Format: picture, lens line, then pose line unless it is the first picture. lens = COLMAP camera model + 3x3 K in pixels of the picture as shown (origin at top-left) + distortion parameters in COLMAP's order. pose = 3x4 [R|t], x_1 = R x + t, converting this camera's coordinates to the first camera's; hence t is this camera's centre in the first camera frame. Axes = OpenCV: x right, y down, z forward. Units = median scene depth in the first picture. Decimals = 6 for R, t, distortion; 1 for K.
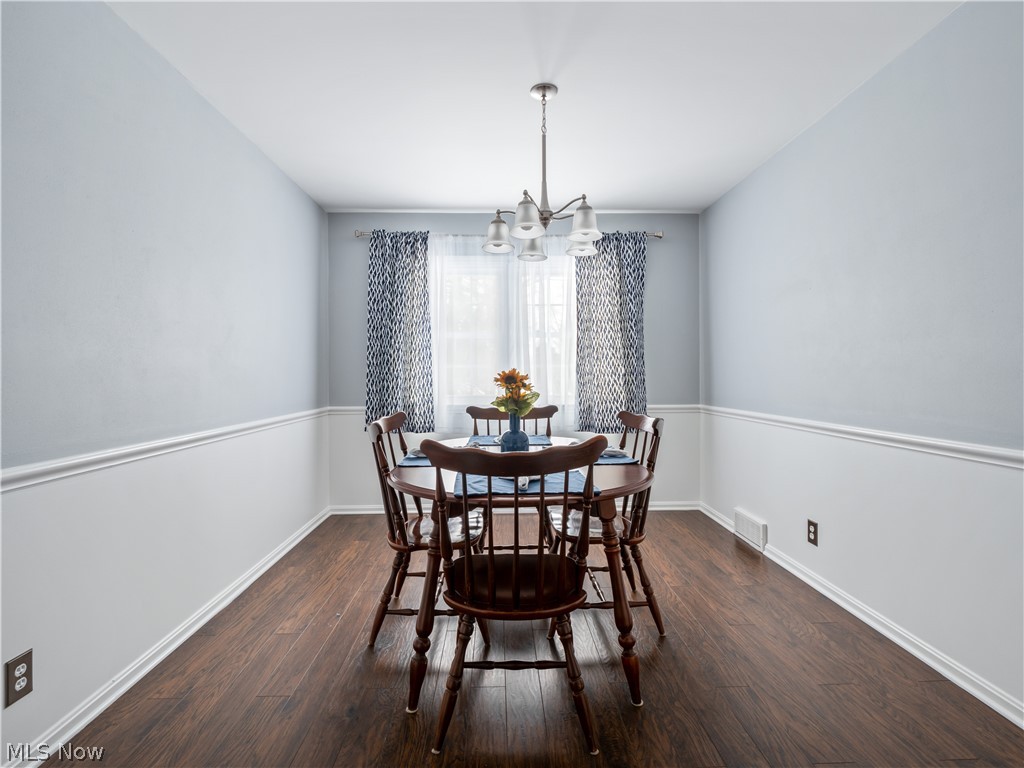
lens RADIAL K [[506.1, 0, 511.5], [0, 506.1, 380.4], [0, 0, 1]] dist [-0.004498, -0.008904]
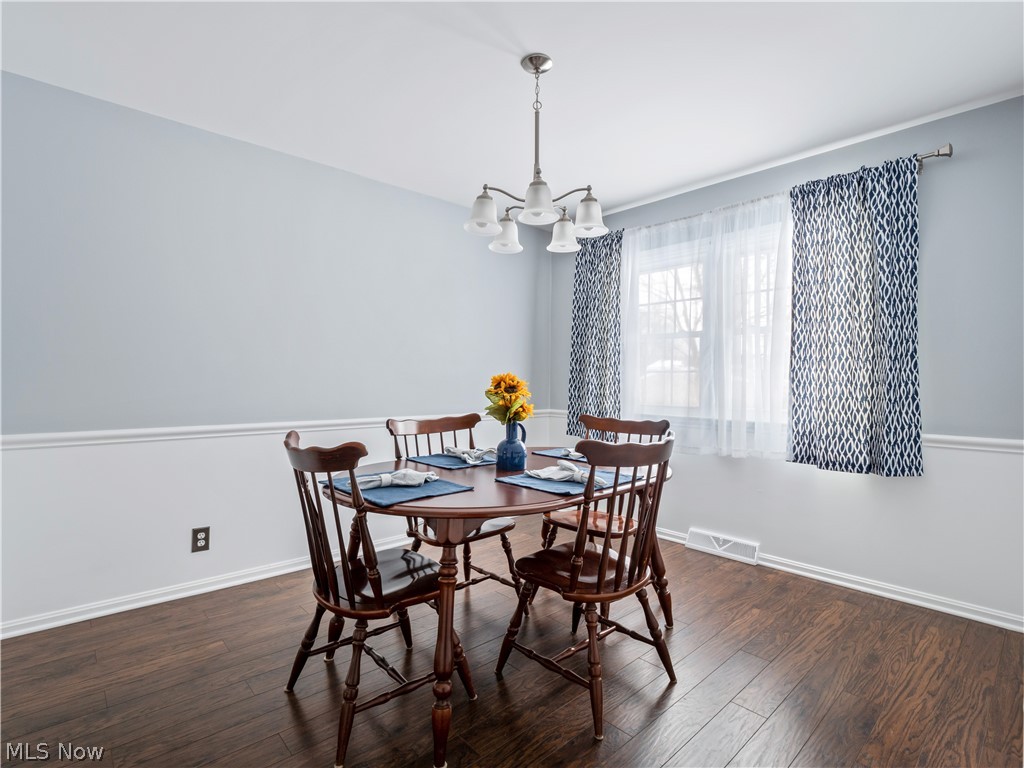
lens RADIAL K [[506.1, 0, 509.9], [0, 506.1, 382.0], [0, 0, 1]] dist [-0.004498, -0.008904]
pose [[0.646236, 0.012231, -0.763040, 0.426595], [-0.020125, 0.999797, -0.001017, -0.004083], [0.762872, 0.016013, 0.646351, 0.234024]]
